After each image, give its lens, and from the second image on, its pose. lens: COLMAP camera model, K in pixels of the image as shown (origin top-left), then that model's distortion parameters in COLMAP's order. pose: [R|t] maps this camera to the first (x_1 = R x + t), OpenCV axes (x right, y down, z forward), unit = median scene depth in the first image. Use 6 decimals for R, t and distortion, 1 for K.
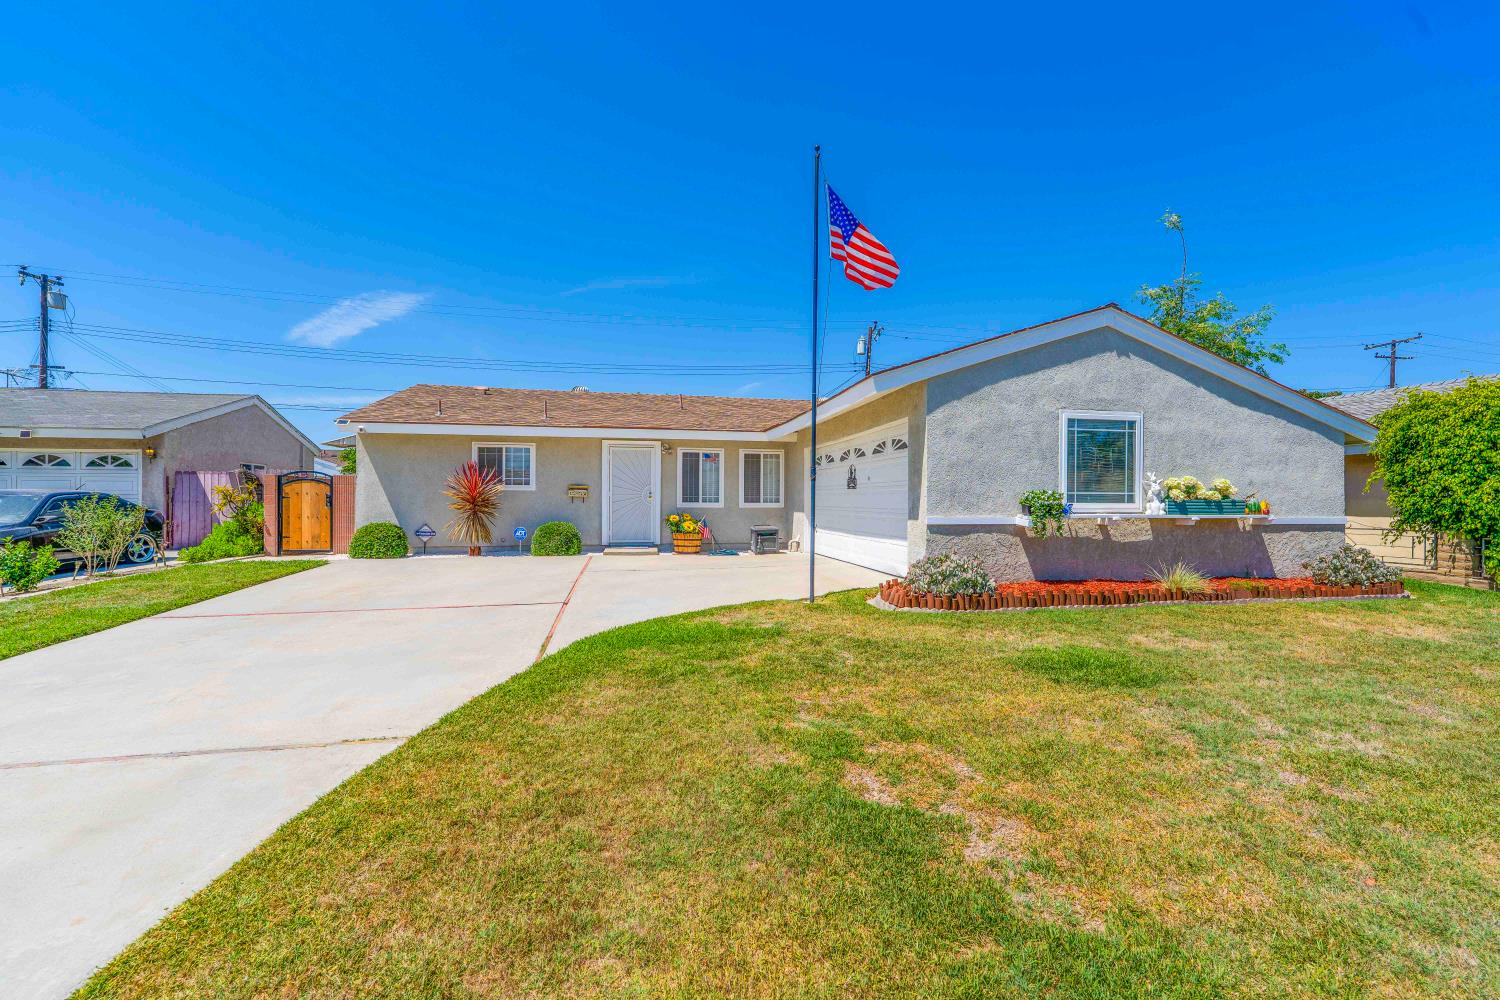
lens RADIAL K [[612.7, 0, 748.3], [0, 612.7, 507.2], [0, 0, 1]] dist [0.000084, -0.000958]
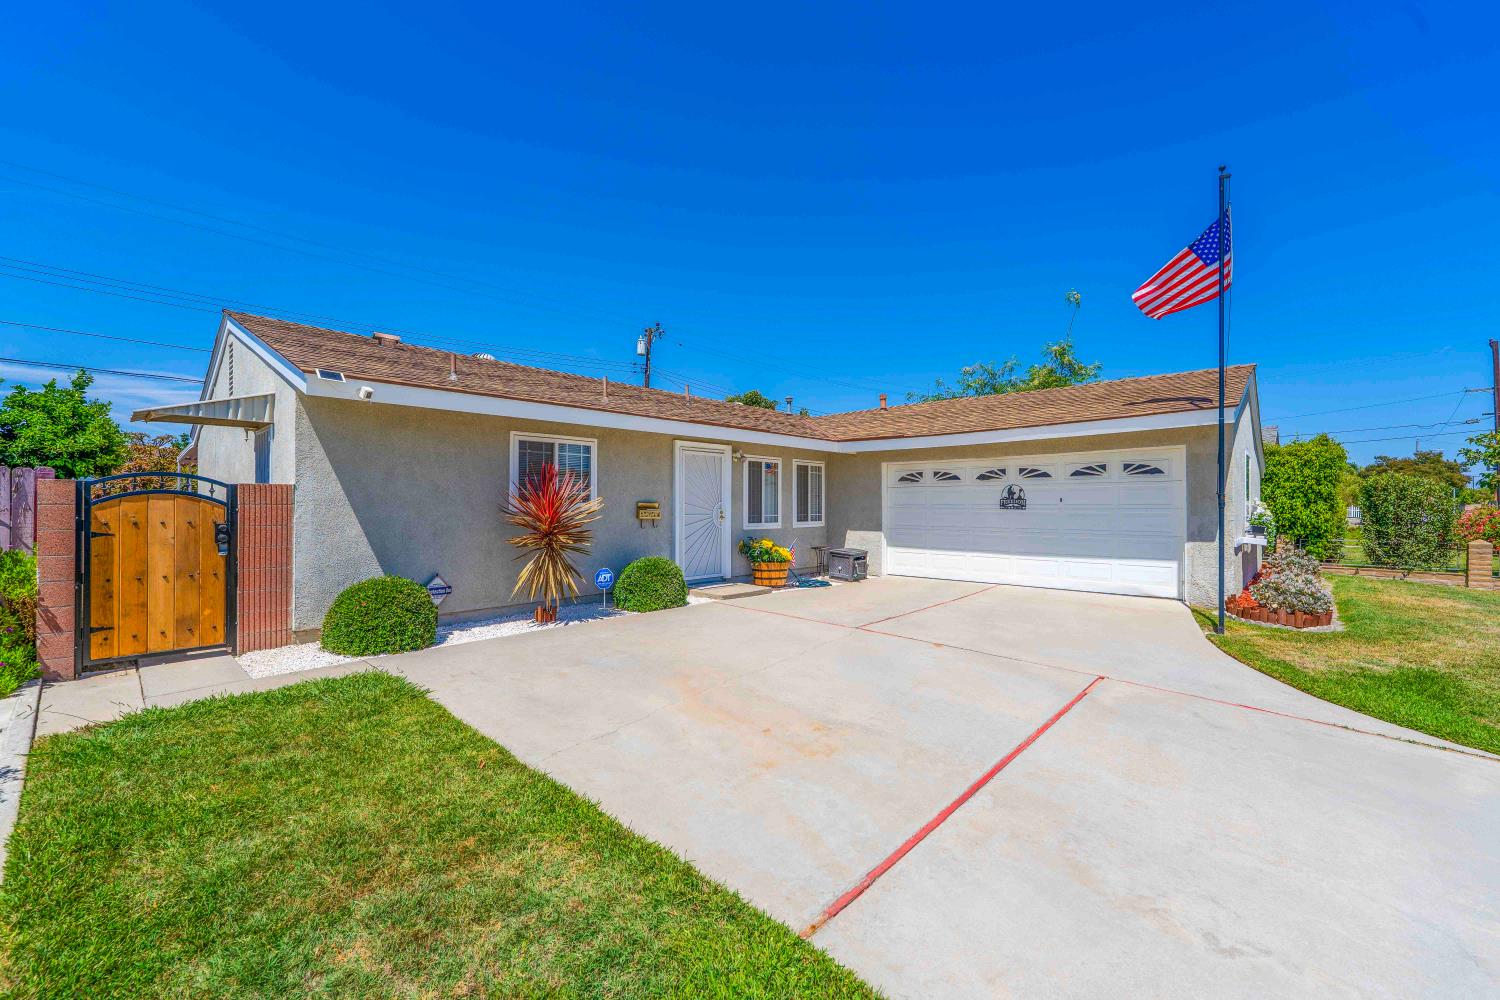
lens RADIAL K [[612.7, 0, 752.4], [0, 612.7, 496.6], [0, 0, 1]] dist [0.000084, -0.000958]
pose [[0.804194, 0.004508, 0.594350, -0.650781], [0.010016, 0.999726, -0.021135, -0.028887], [-0.594283, 0.022950, 0.803929, 0.398010]]
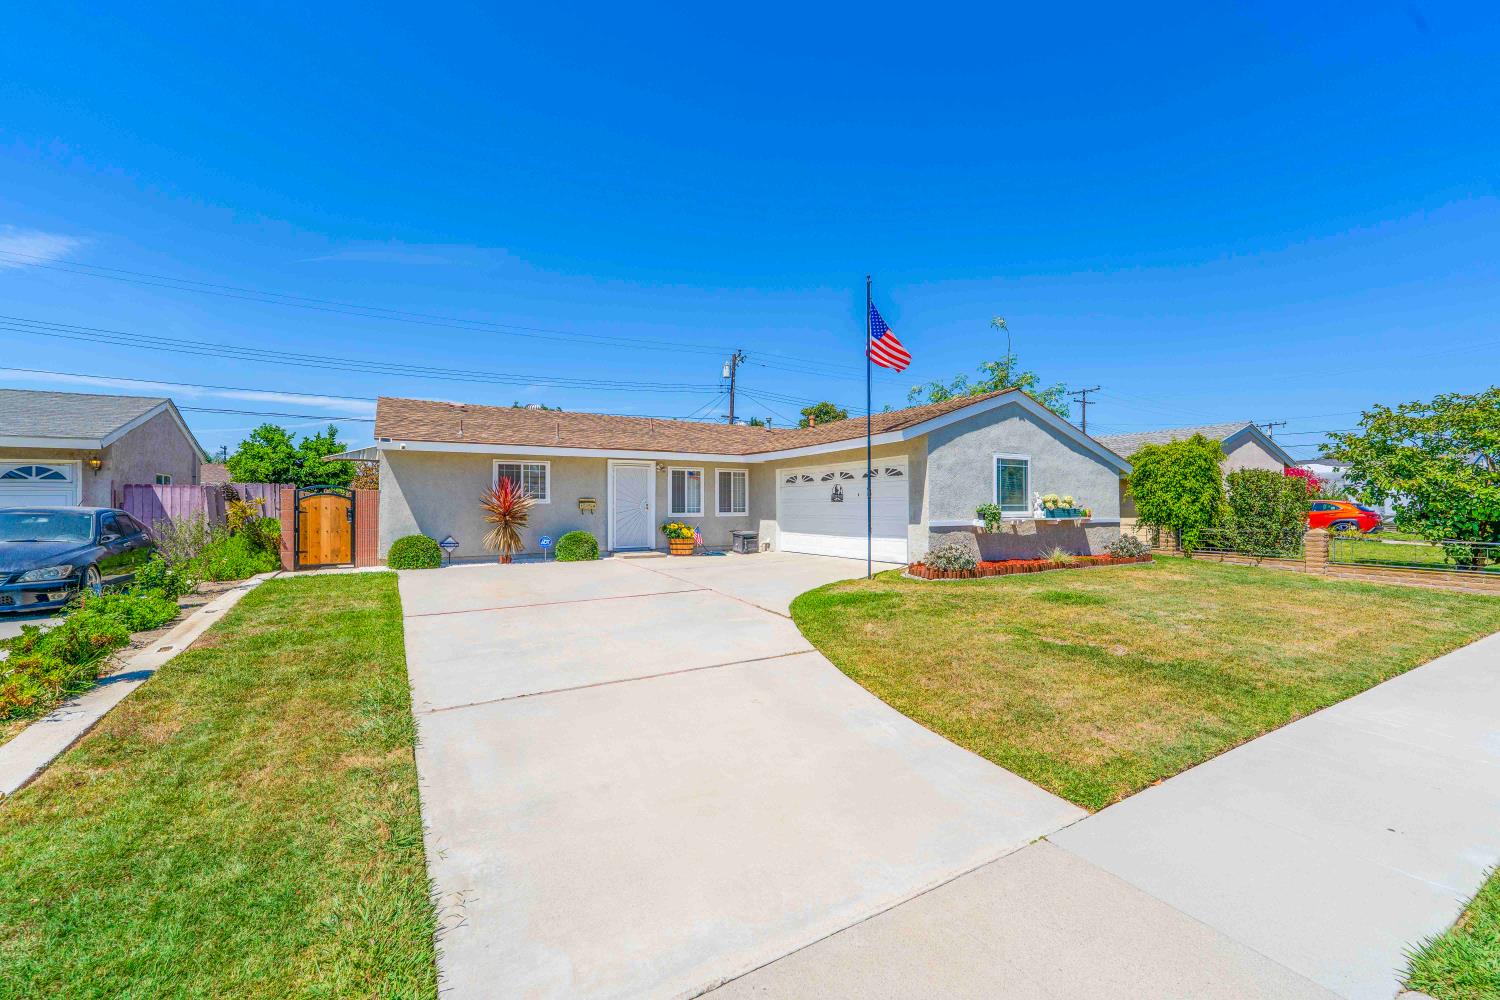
lens RADIAL K [[612.7, 0, 752.6], [0, 612.7, 504.5], [0, 0, 1]] dist [0.000084, -0.000958]
pose [[0.942872, -0.006109, 0.333099, -0.399751], [0.011044, 0.999855, -0.012926, -0.007560], [-0.332972, 0.015866, 0.942803, -0.189053]]
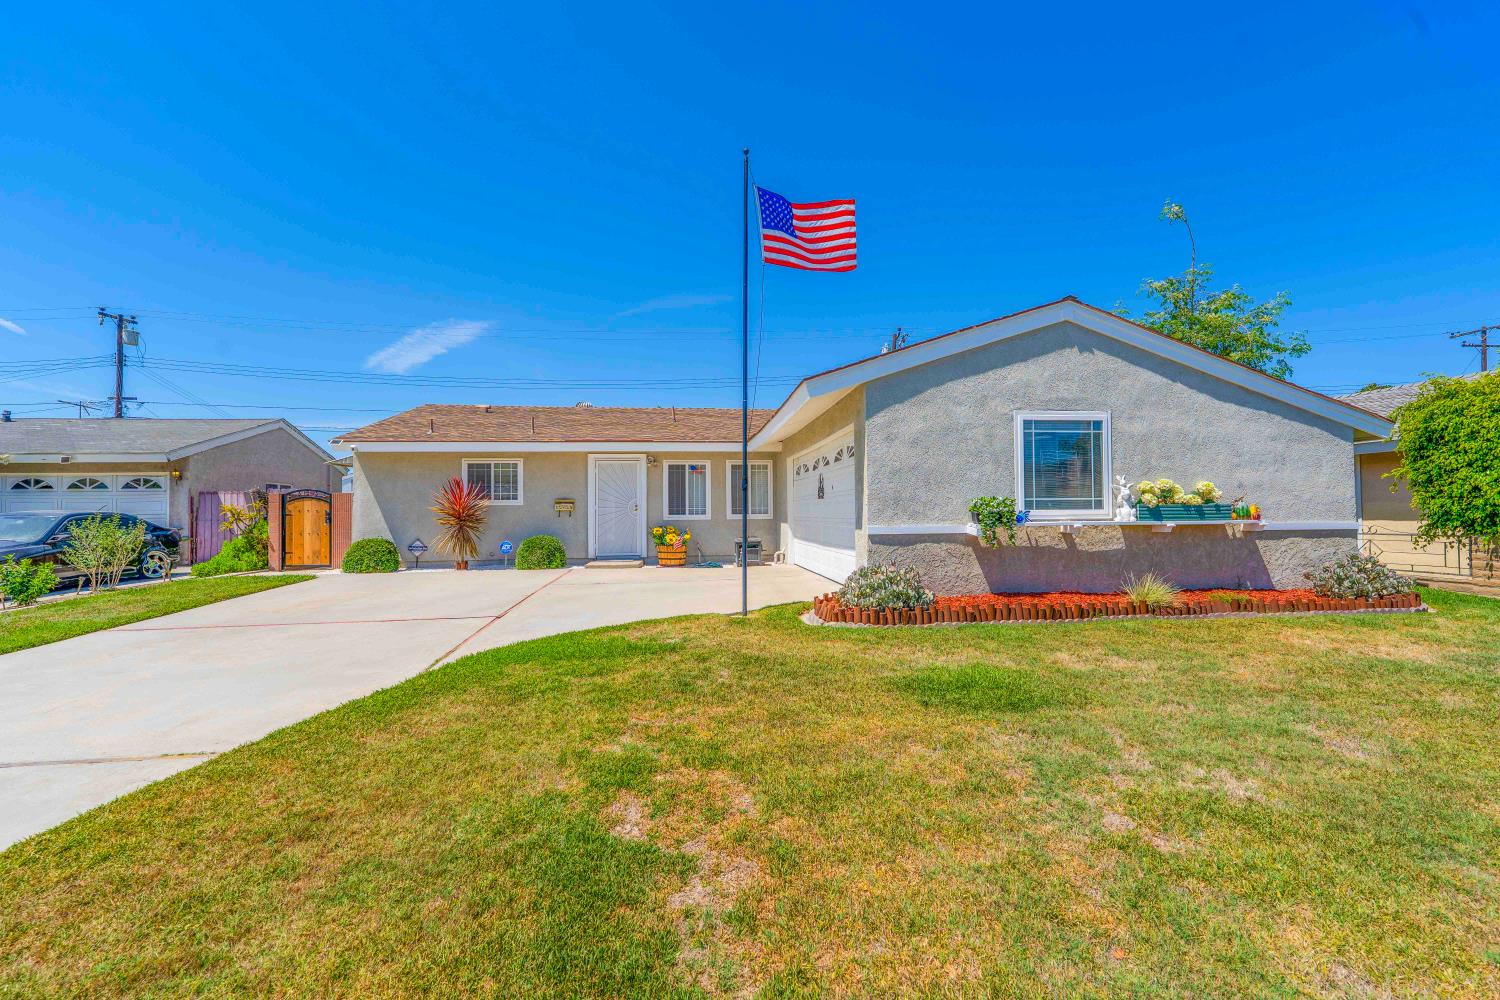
lens RADIAL K [[612.7, 0, 747.4], [0, 612.7, 506.5], [0, 0, 1]] dist [0.000084, -0.000958]
pose [[0.996373, -0.014144, -0.083905, 0.116397], [0.012365, 0.999688, -0.021687, 0.001872], [0.084186, 0.020571, 0.996238, 0.021064]]
